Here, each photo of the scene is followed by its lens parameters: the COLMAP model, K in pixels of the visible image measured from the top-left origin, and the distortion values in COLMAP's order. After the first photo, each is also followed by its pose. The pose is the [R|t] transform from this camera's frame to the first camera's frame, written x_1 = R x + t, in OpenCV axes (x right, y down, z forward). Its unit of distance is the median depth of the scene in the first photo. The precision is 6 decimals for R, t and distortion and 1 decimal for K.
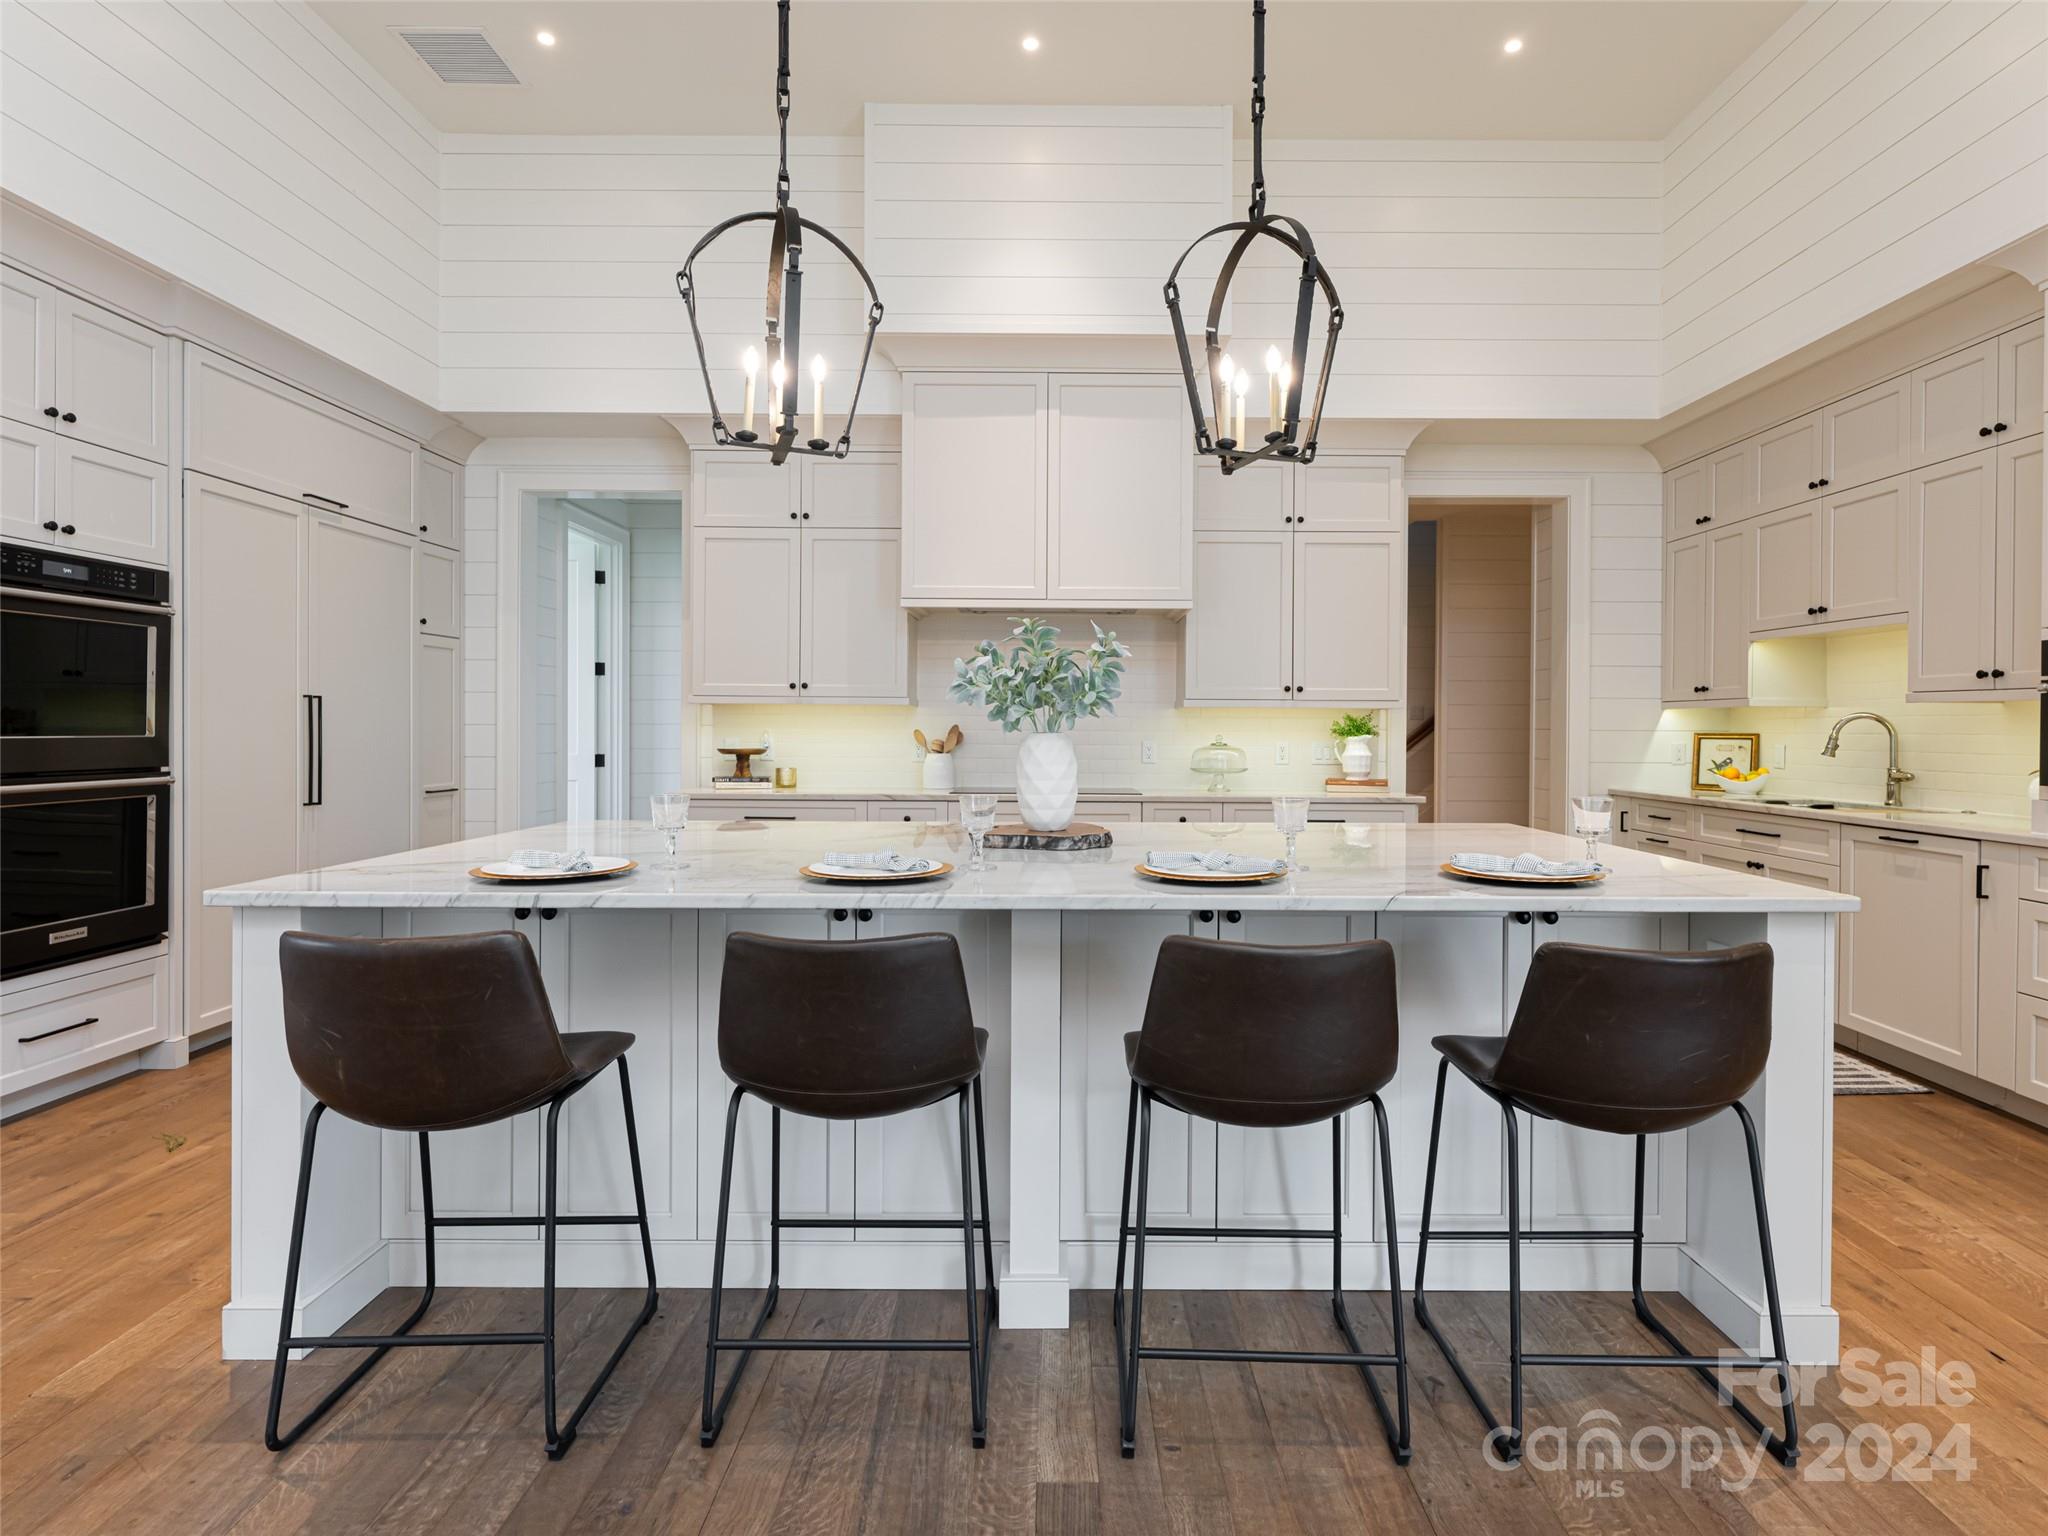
lens RADIAL K [[1043.0, 0, 1062.8], [0, 1043.0, 731.5], [0, 0, 1]] dist [0.000458, 0.000063]
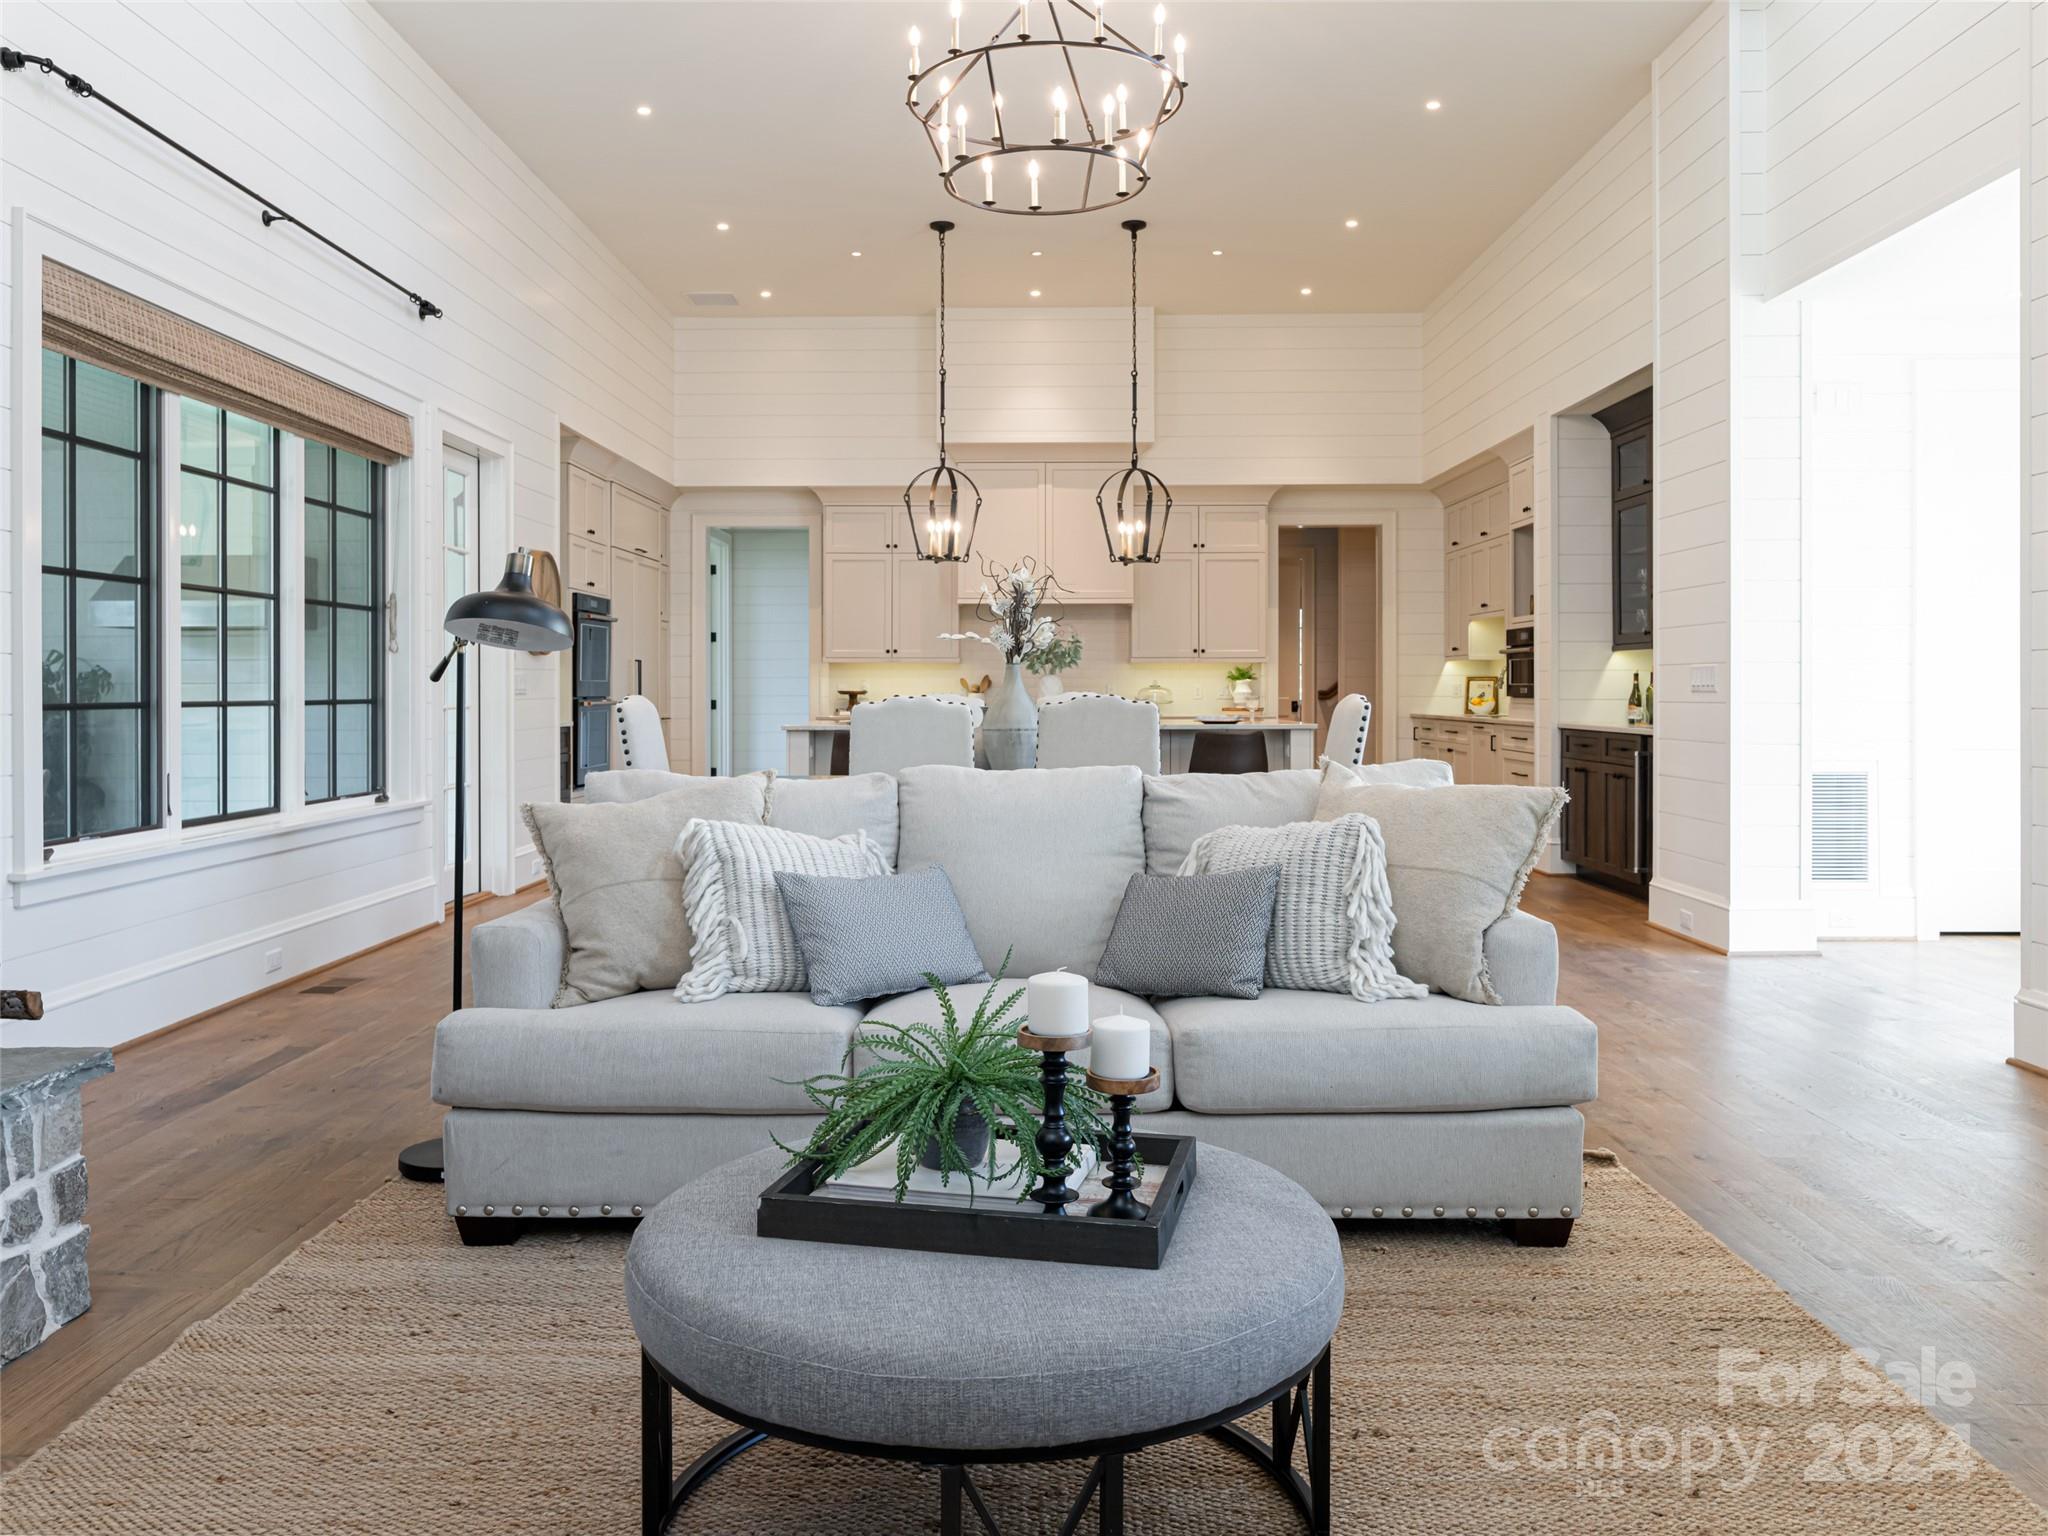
lens RADIAL K [[1566.9, 0, 1027.4], [0, 1566.9, 692.7], [0, 0, 1]] dist [0.001212, -0.000693]
pose [[0.999864, -0.007226, -0.014856, -0.008128], [0.007188, 0.999971, -0.002552, 0.027955], [0.014874, 0.002445, 0.999886, -1.410846]]
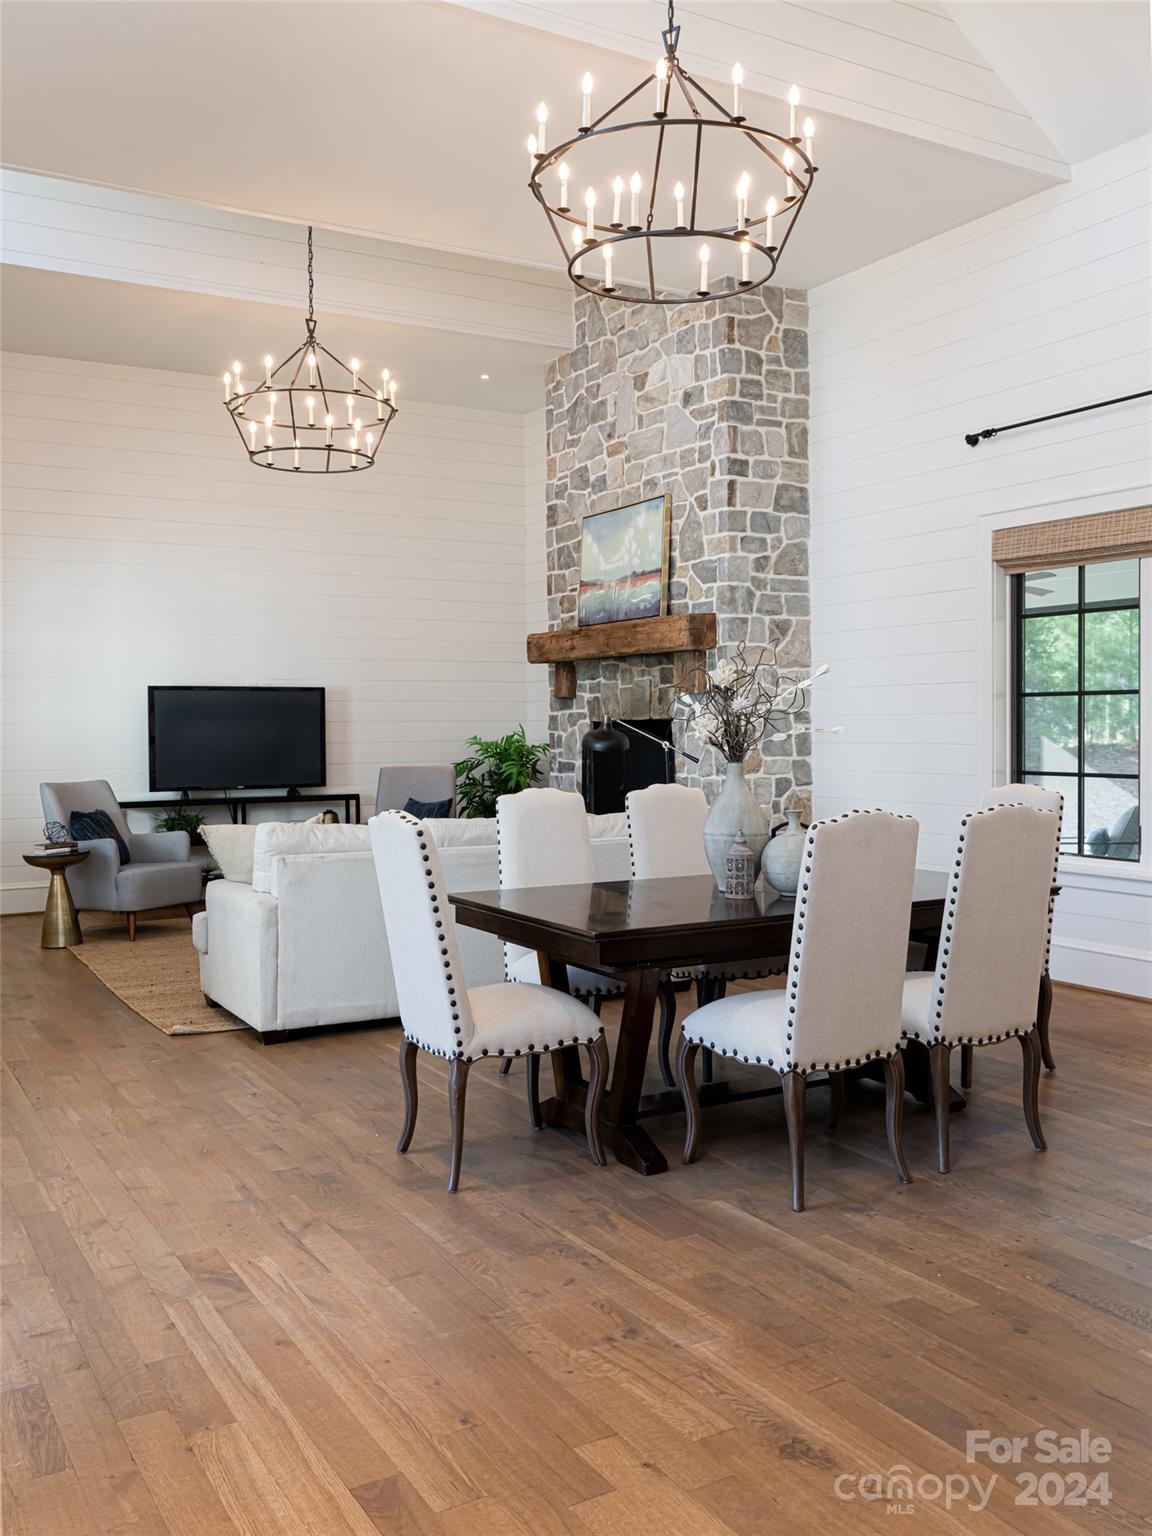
lens RADIAL K [[1344.6, 0, 576.0], [0, 1344.6, 768.0], [0, 0, 1]] dist [0.001431, 0.008208]
pose [[-0.871120, 0.015043, -0.490840, 0.513906], [-0.000402, 0.999509, 0.031344, -0.019752], [0.491071, 0.027502, -0.870685, 0.511177]]
